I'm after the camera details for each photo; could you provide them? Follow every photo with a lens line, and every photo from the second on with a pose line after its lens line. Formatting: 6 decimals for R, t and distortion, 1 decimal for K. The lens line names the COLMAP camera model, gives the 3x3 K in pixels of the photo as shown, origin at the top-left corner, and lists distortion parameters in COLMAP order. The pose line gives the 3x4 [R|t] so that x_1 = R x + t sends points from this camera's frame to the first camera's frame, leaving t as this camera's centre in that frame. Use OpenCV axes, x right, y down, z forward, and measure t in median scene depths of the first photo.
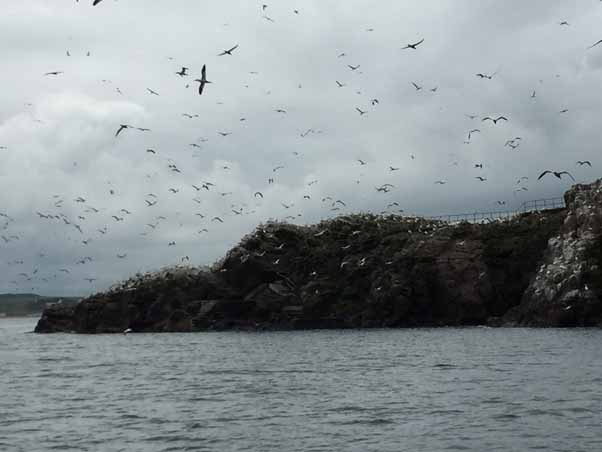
lens RADIAL K [[1352.8, 0, 302.3], [0, 1352.8, 226.0], [0, 0, 1]] dist [0.031470, 0.000000]
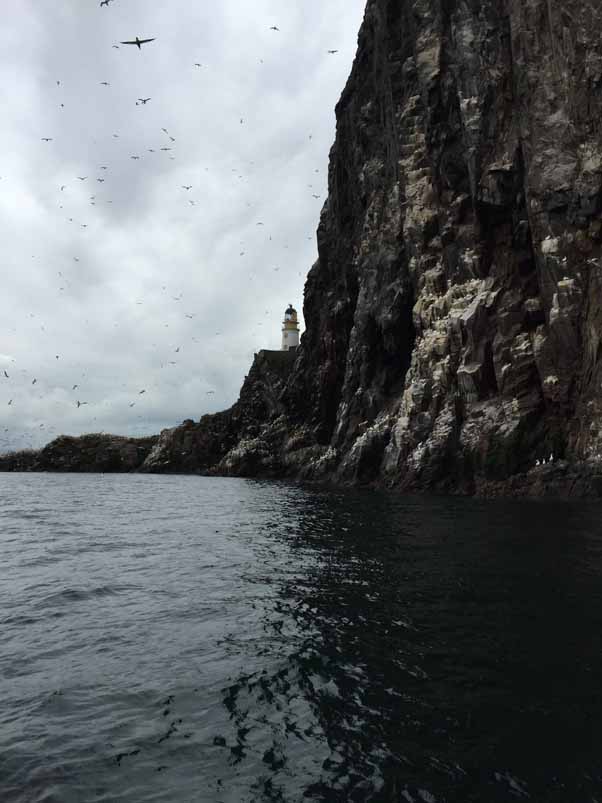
lens RADIAL K [[684.2, 0, 302.0], [0, 684.2, 402.1], [0, 0, 1]] dist [0.004578, 0.001301]
pose [[0.958832, 0.057342, 0.278124, 0.061311], [-0.047631, 0.998000, -0.041553, -0.040571], [-0.279951, 0.026595, 0.959646, -0.599092]]
